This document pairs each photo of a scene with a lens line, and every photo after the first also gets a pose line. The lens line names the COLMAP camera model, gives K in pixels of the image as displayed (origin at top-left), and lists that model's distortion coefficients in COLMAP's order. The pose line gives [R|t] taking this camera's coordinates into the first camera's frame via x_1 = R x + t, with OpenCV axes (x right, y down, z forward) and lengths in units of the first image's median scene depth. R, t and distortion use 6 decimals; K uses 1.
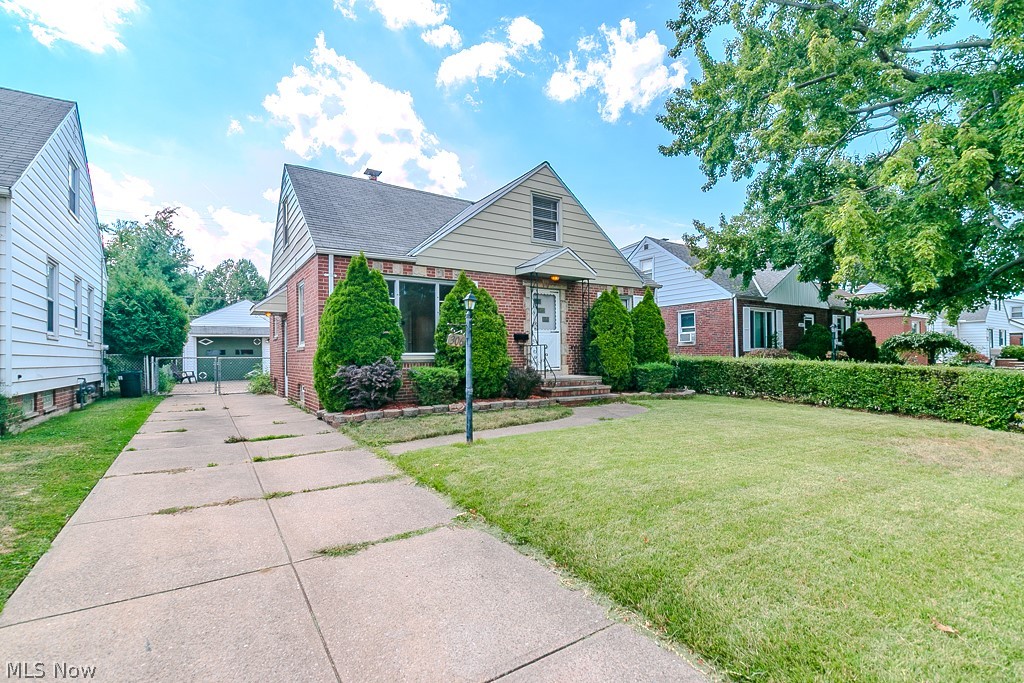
lens RADIAL K [[475.4, 0, 512.6], [0, 475.4, 346.9], [0, 0, 1]] dist [-0.002998, -0.000113]
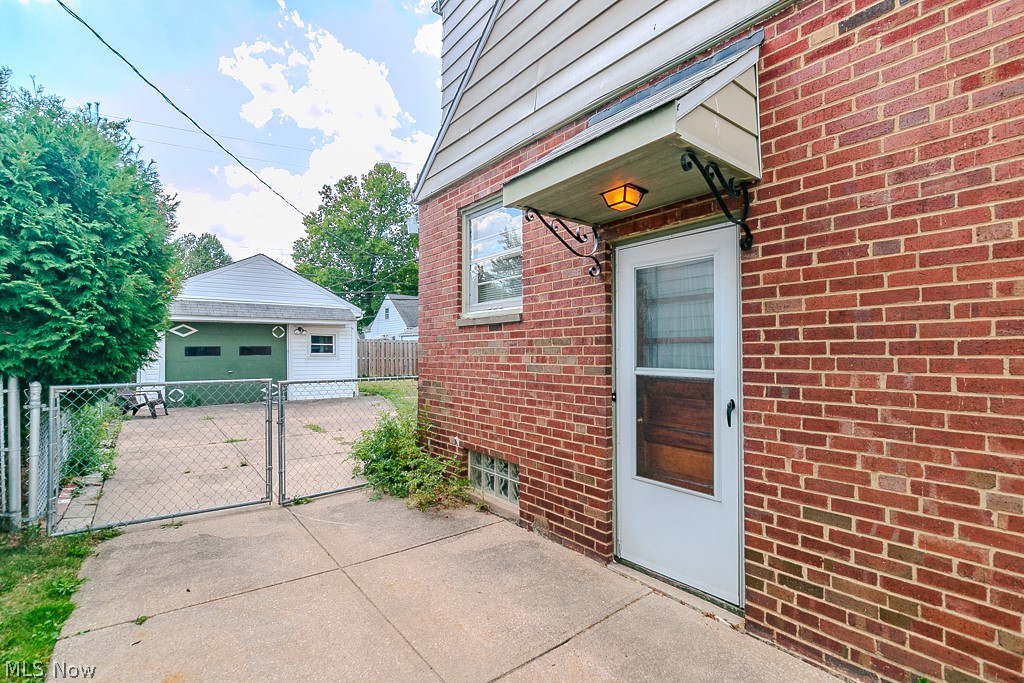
lens RADIAL K [[475.4, 0, 512.6], [0, 475.4, 346.9], [0, 0, 1]] dist [-0.002998, -0.000113]
pose [[0.996626, 0.009341, 0.081545, -0.680093], [-0.010255, 0.999889, 0.010798, -0.004224], [-0.081436, -0.011598, 0.996611, 0.938304]]
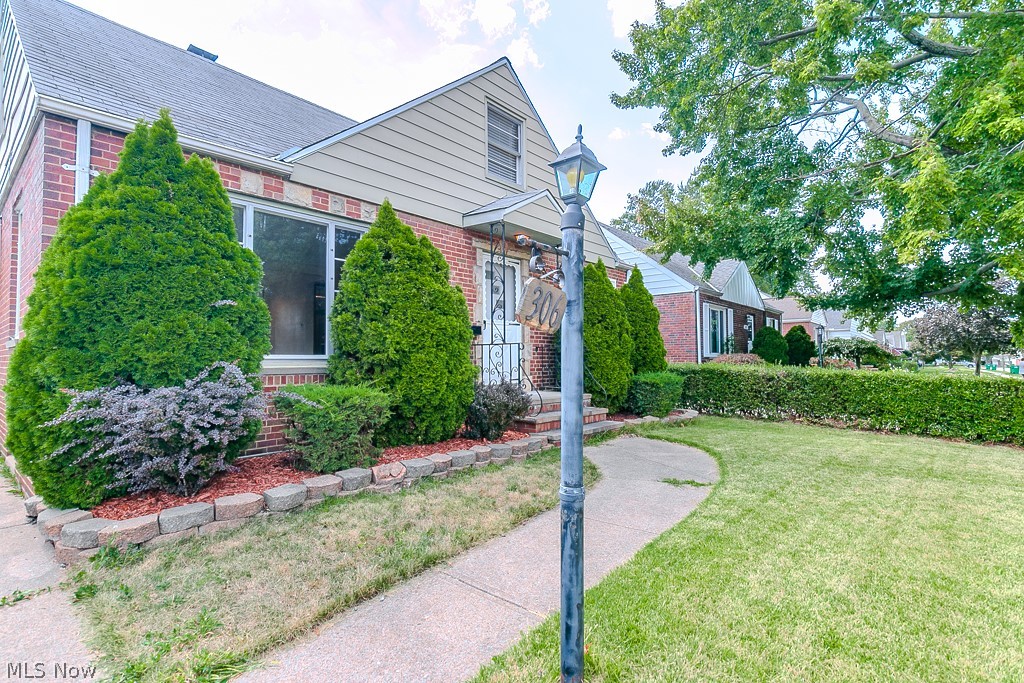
lens RADIAL K [[500.4, 0, 507.0], [0, 500.4, 341.3], [0, 0, 1]] dist [-0.003106, -0.001227]
pose [[0.963818, 0.015515, 0.266110, -0.104291], [-0.010440, 0.999736, -0.020476, 0.005616], [-0.266357, 0.016956, 0.963725, 0.371553]]
